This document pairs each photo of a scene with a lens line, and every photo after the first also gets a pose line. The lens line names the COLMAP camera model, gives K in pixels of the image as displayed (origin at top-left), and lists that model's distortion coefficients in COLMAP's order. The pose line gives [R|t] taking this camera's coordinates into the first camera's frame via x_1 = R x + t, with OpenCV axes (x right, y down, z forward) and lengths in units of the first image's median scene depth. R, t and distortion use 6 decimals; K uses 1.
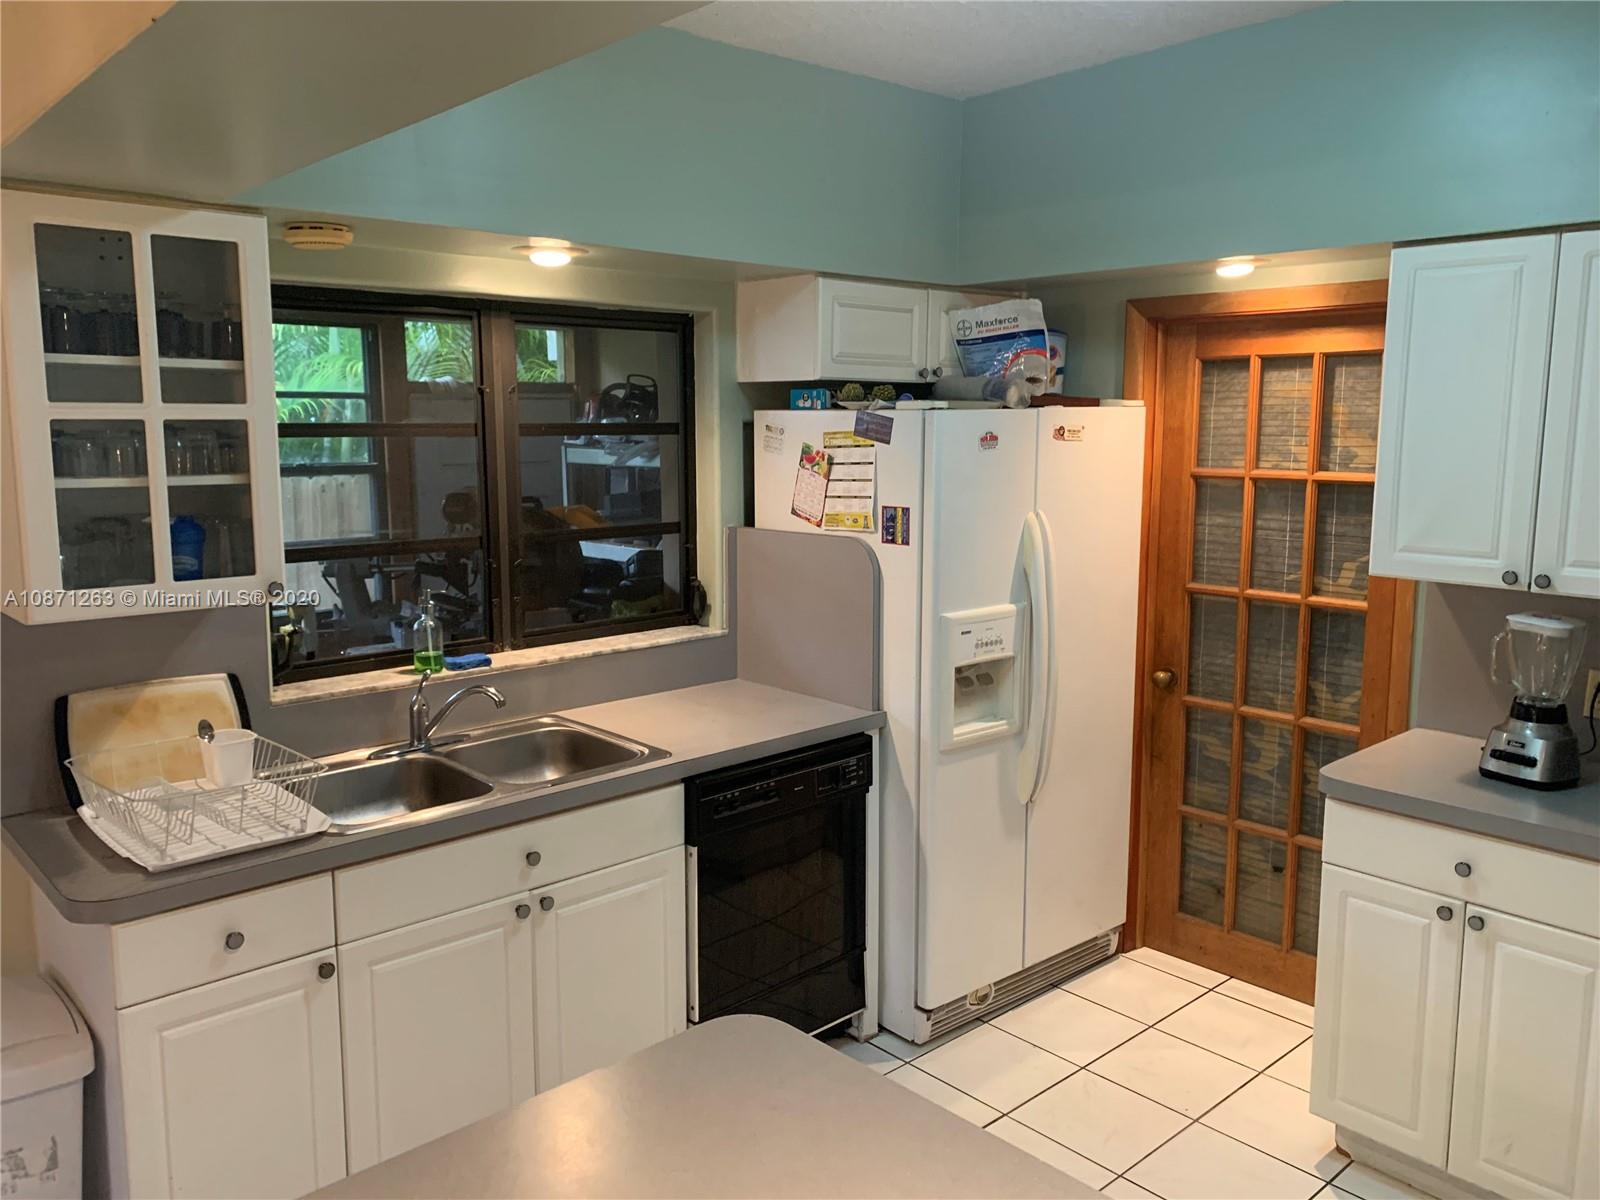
lens RADIAL K [[1224.4, 0, 788.2], [0, 1224.4, 593.0], [0, 0, 1]] dist [0.036186, -0.025701]
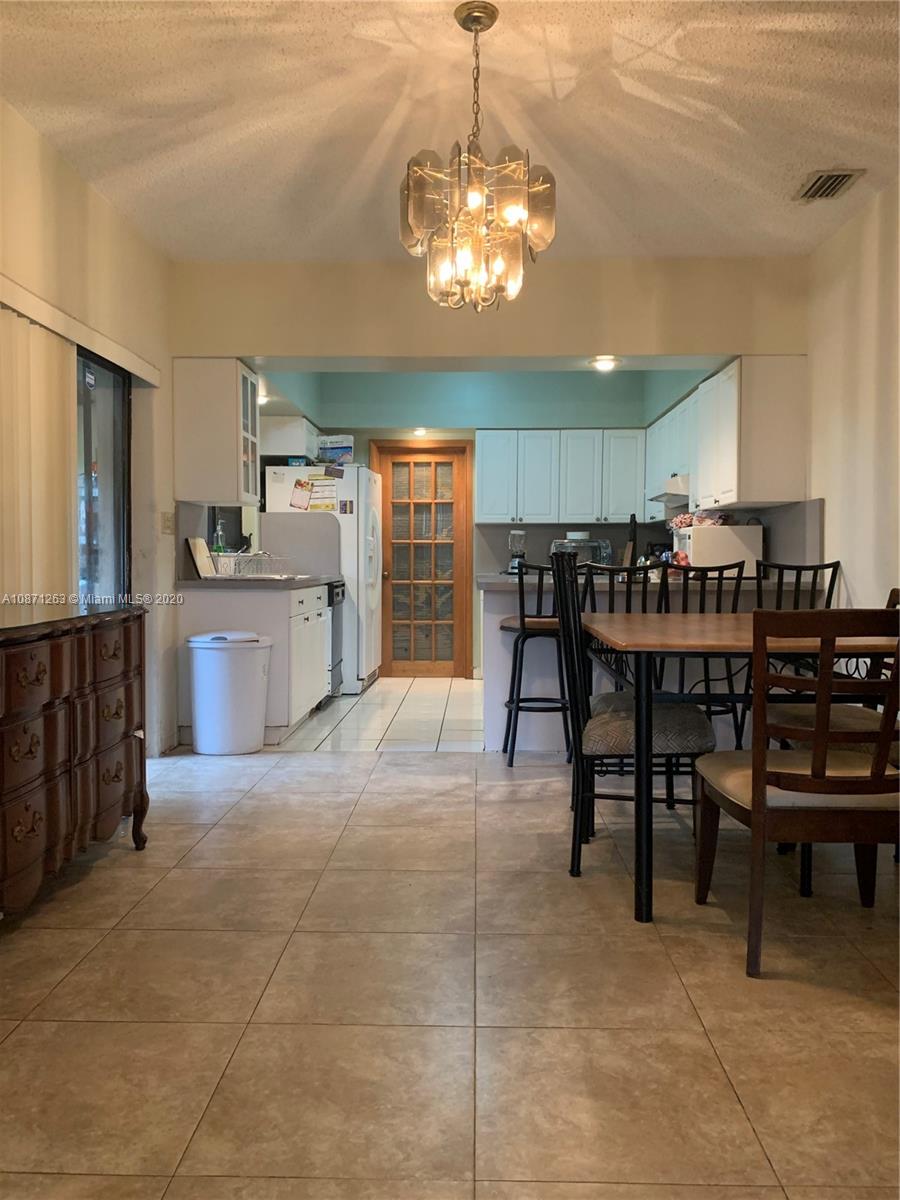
lens RADIAL K [[918.3, 0, 452.4], [0, 918.3, 610.6], [0, 0, 1]] dist [0.036186, -0.025701]
pose [[0.688210, -0.032729, 0.724773, -1.232960], [0.097447, 0.994100, -0.047640, 0.295016], [-0.718938, 0.103414, 0.687338, -0.596732]]
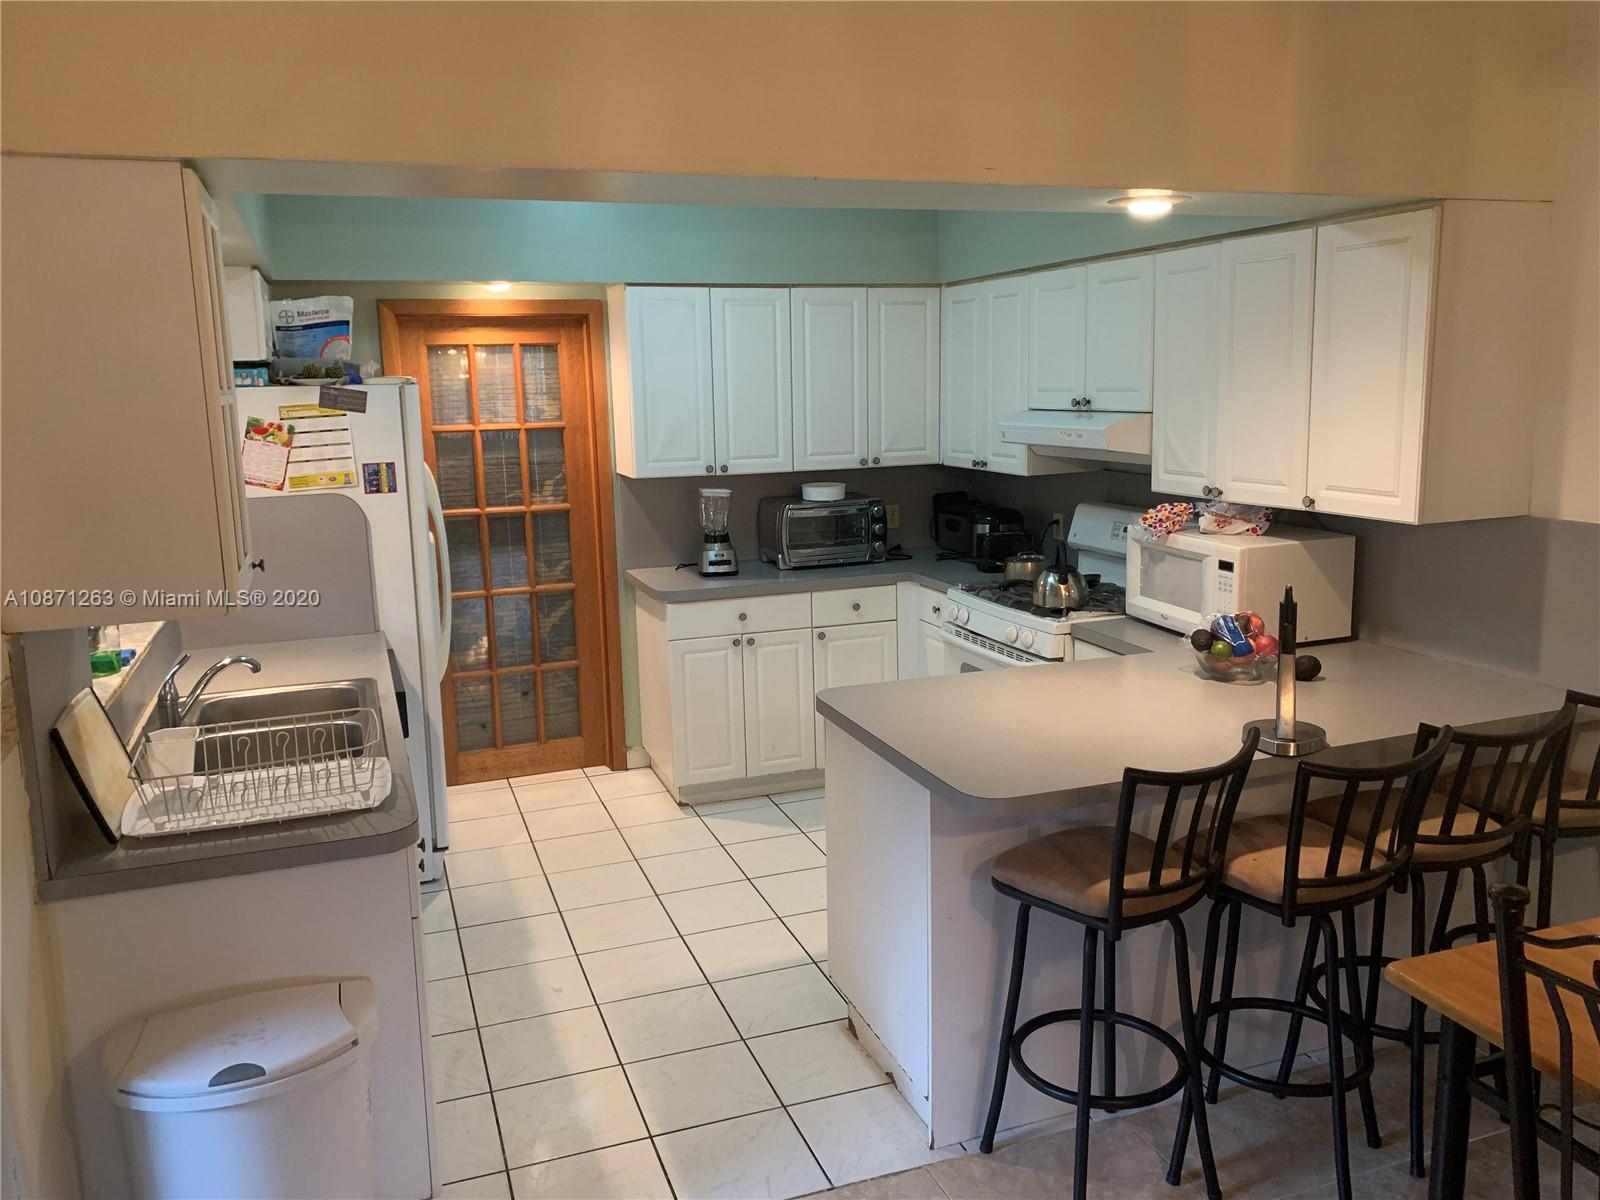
lens RADIAL K [[1224.4, 0, 795.9], [0, 1224.4, 595.9], [0, 0, 1]] dist [0.036186, -0.025701]
pose [[0.370378, -0.173394, 0.912554, -0.870224], [0.152153, 0.980478, 0.124546, -0.027204], [-0.916335, 0.092719, 0.389530, 0.123887]]
